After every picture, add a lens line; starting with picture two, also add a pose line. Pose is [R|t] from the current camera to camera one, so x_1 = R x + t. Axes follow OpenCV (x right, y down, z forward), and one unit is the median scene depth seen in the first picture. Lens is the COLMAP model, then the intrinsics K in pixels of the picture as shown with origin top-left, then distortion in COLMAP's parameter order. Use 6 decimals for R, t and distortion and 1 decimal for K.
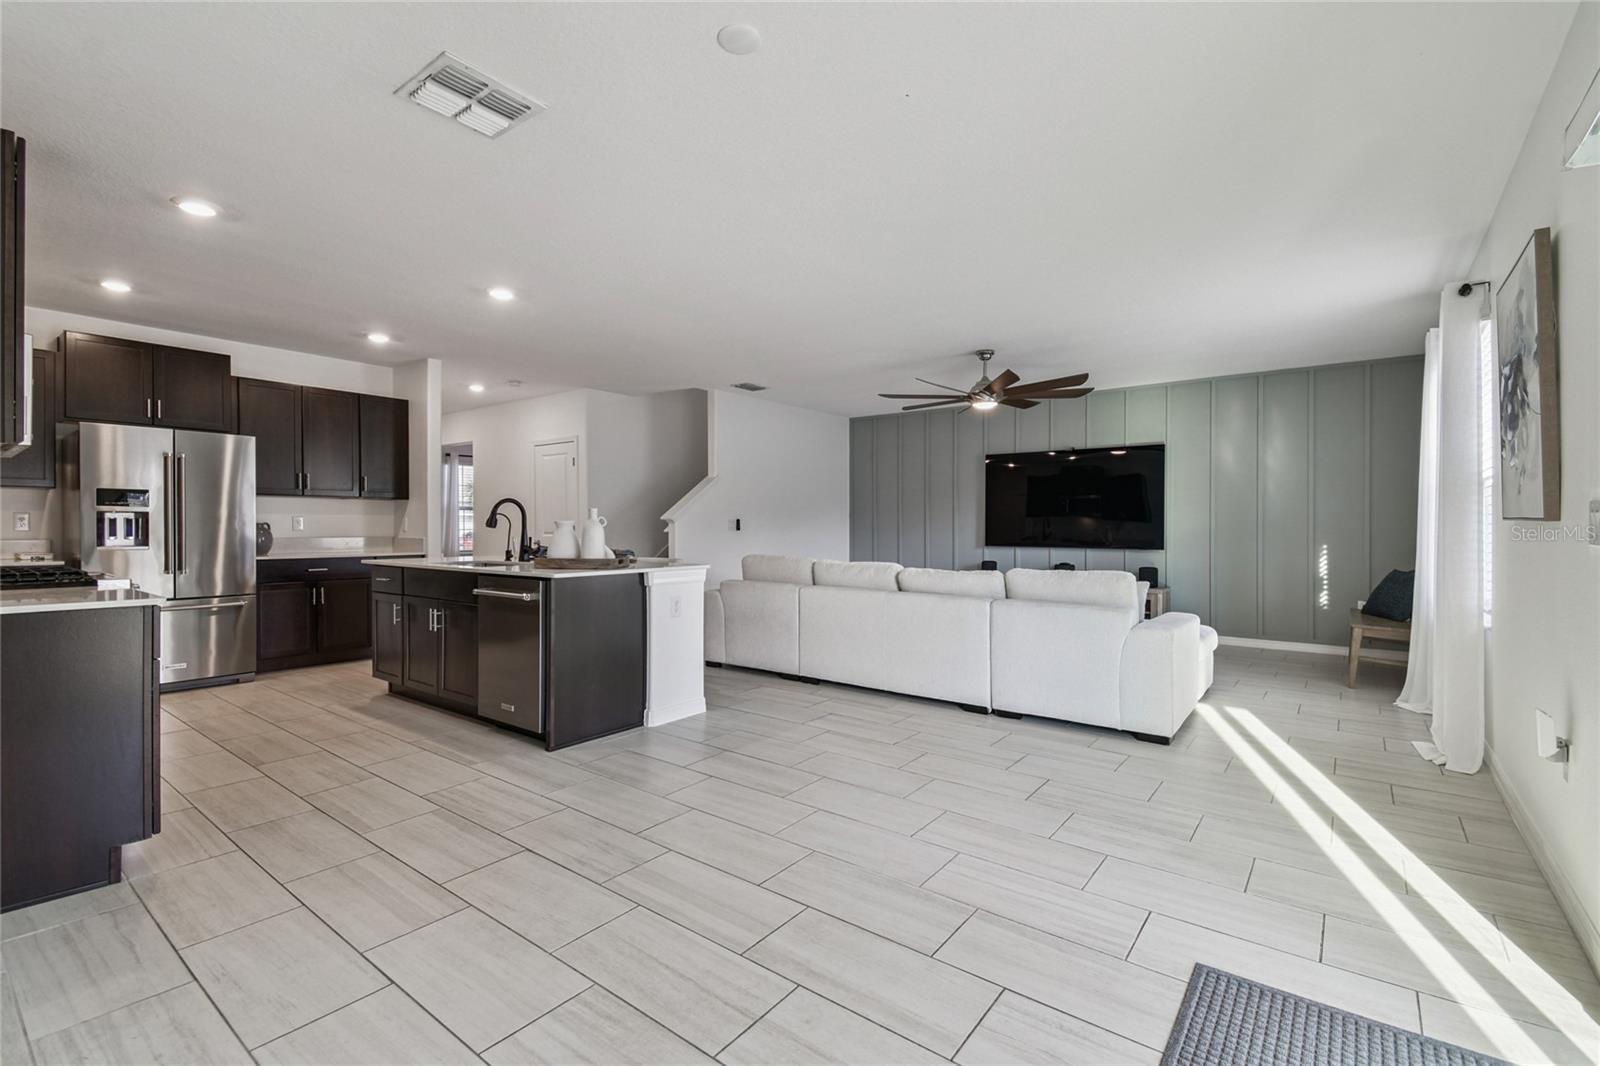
lens RADIAL K [[708.9, 0, 804.4], [0, 708.9, 524.8], [0, 0, 1]] dist [0.019115, -0.000418]
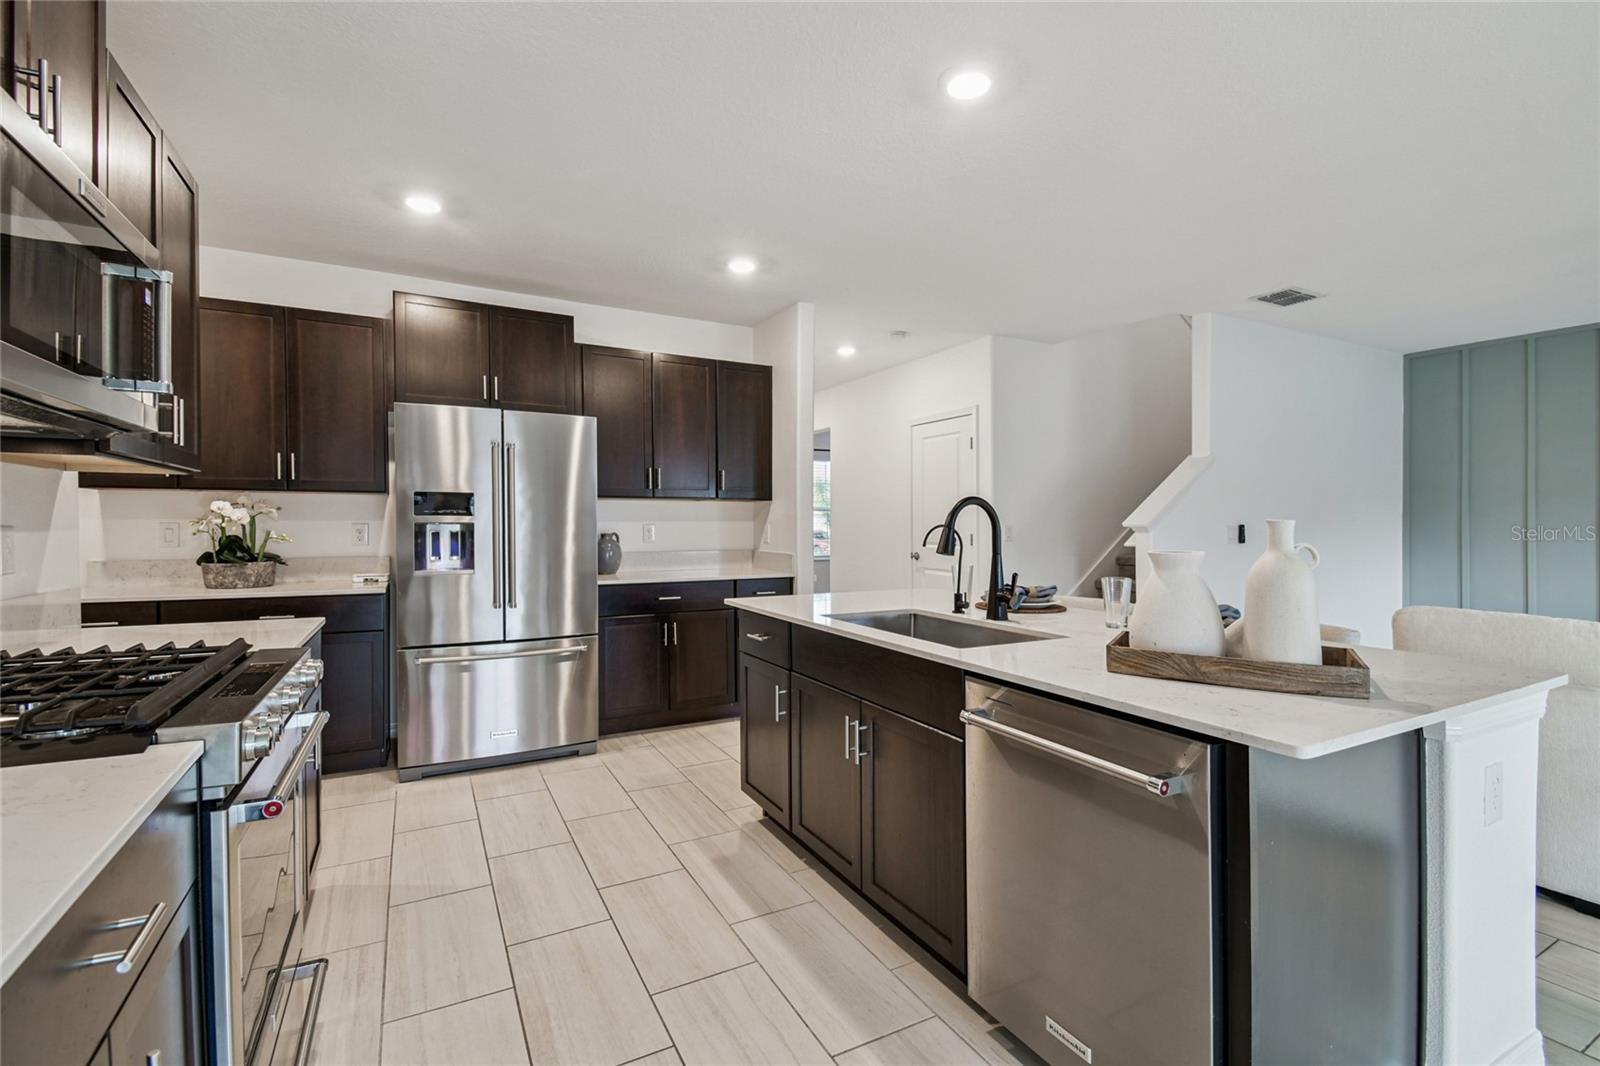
lens RADIAL K [[714.2, 0, 826.7], [0, 714.2, 532.4], [0, 0, 1]] dist [0.056299, -0.000117]
pose [[0.925093, 0.004799, -0.379711, -0.258448], [0.001536, 0.999865, 0.016379, -0.016957], [0.379739, -0.015735, 0.924960, 0.391689]]
